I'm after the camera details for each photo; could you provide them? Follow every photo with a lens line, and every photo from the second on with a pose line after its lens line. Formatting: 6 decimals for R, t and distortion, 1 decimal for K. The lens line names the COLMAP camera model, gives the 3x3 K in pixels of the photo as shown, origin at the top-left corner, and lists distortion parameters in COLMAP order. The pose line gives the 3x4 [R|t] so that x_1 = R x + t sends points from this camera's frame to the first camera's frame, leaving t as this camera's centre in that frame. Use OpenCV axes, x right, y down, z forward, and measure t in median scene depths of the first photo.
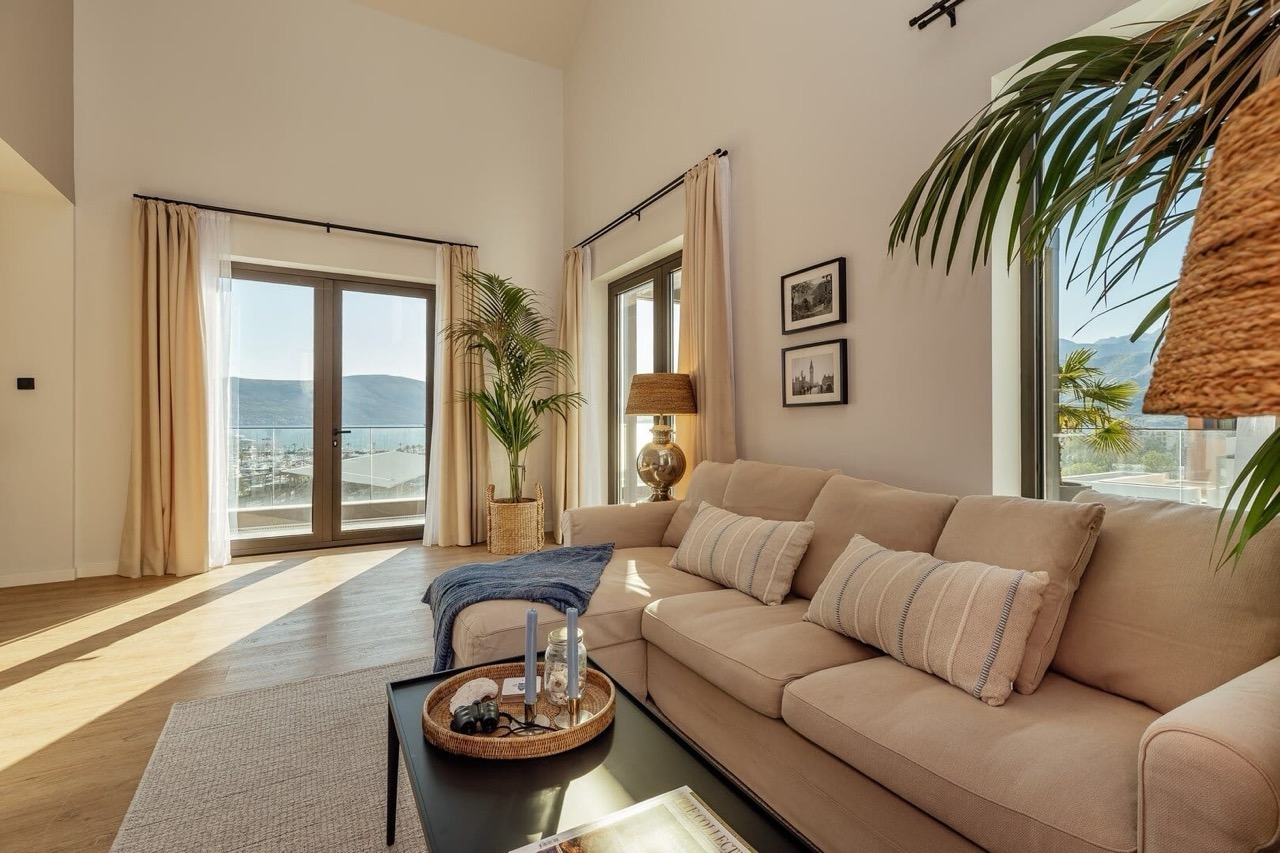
lens RADIAL K [[581.1, 0, 653.4], [0, 581.1, 426.4], [0, 0, 1]] dist [-0.005745, -0.002189]
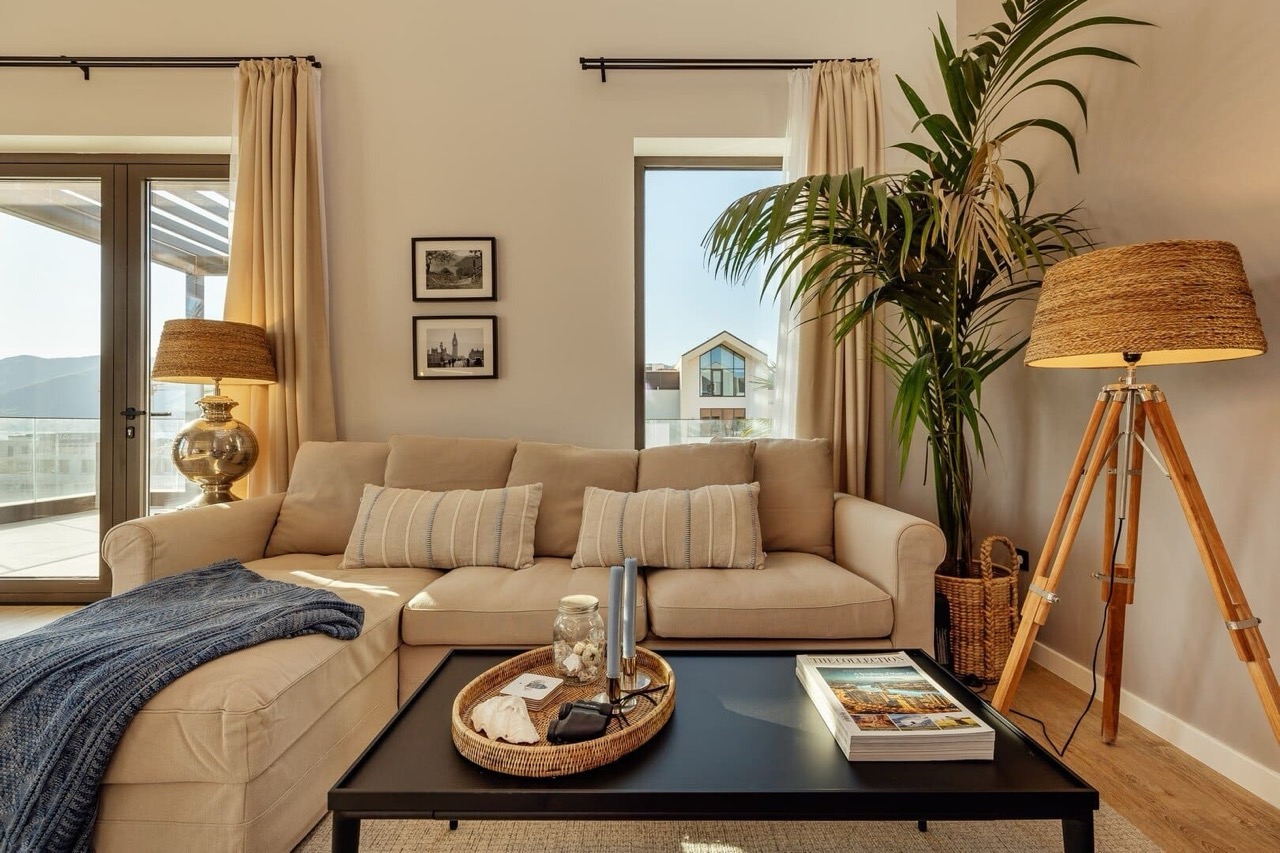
lens RADIAL K [[581.1, 0, 638.4], [0, 581.1, 431.1], [0, 0, 1]] dist [-0.005745, -0.002189]
pose [[0.486504, -0.004553, 0.873666, -0.419210], [0.006310, 0.999979, 0.001698, 0.050904], [-0.873655, 0.004686, 0.486523, 0.243884]]
